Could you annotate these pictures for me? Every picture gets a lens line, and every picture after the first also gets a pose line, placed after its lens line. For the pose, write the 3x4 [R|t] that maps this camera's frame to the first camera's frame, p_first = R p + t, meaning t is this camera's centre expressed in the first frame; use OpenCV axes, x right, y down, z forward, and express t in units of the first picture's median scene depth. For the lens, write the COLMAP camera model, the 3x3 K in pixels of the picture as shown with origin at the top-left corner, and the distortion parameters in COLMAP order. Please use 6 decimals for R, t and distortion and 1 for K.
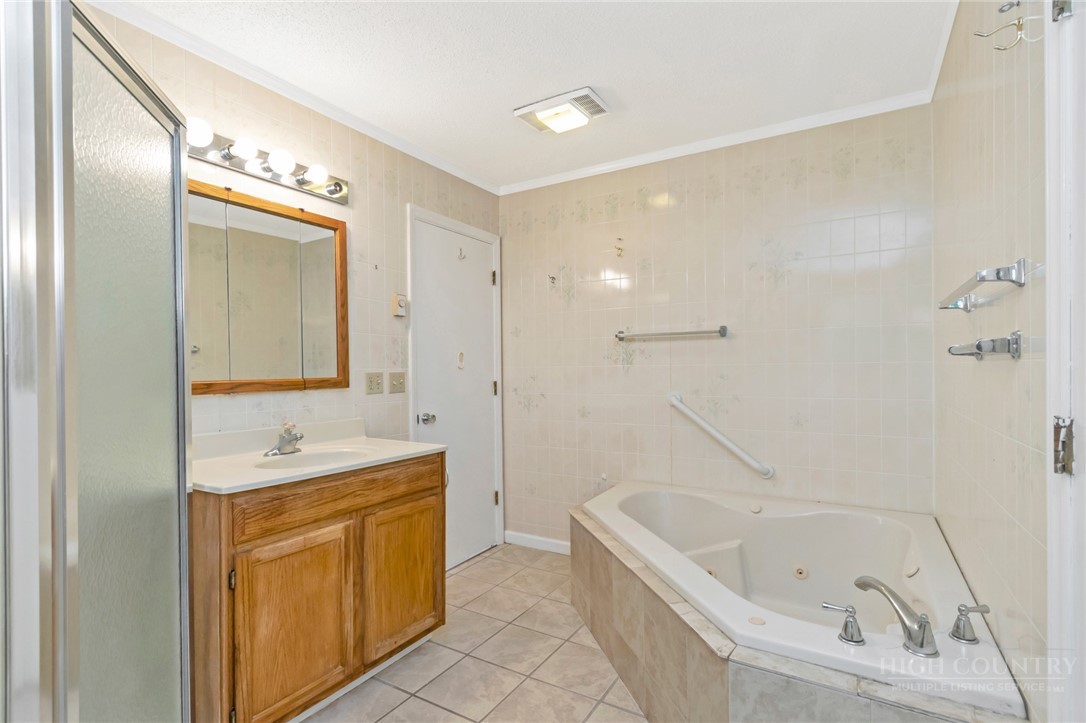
lens RADIAL K [[495.3, 0, 555.5], [0, 495.3, 377.0], [0, 0, 1]] dist [0.001964, 0.000037]
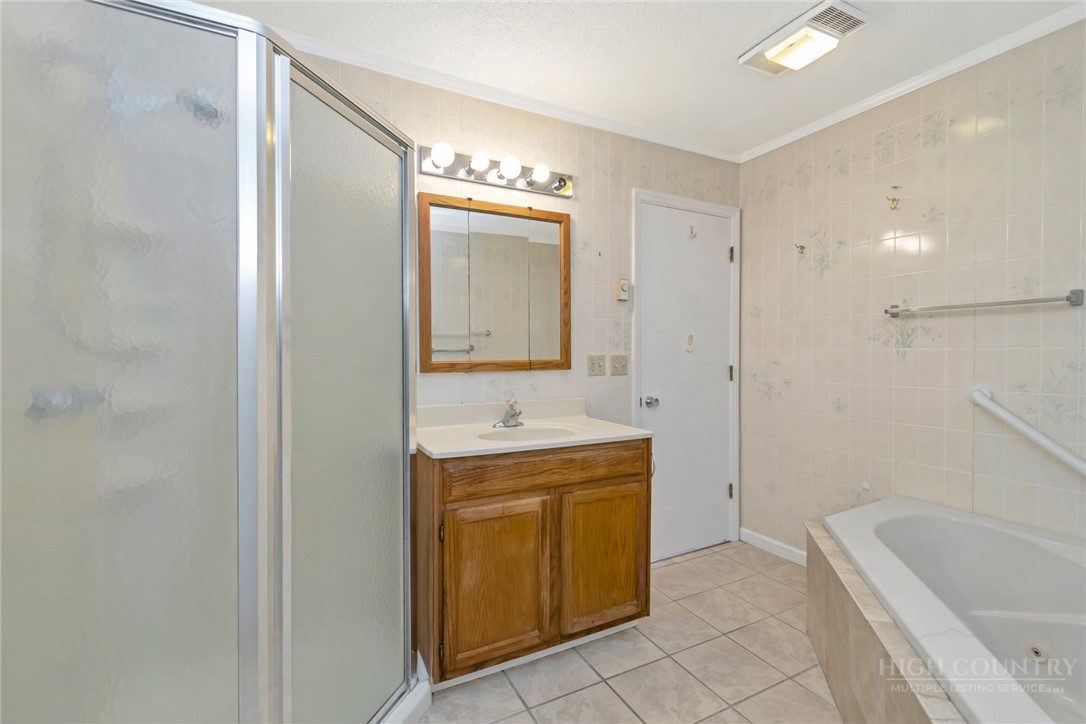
lens RADIAL K [[475.6, 0, 543.7], [0, 475.6, 365.5], [0, 0, 1]] dist [0.002495, -0.000460]
pose [[0.856125, 0.019681, -0.516394, 0.067387], [-0.013572, 0.999786, 0.015604, -0.001910], [0.516590, -0.006350, 0.856209, 0.094871]]
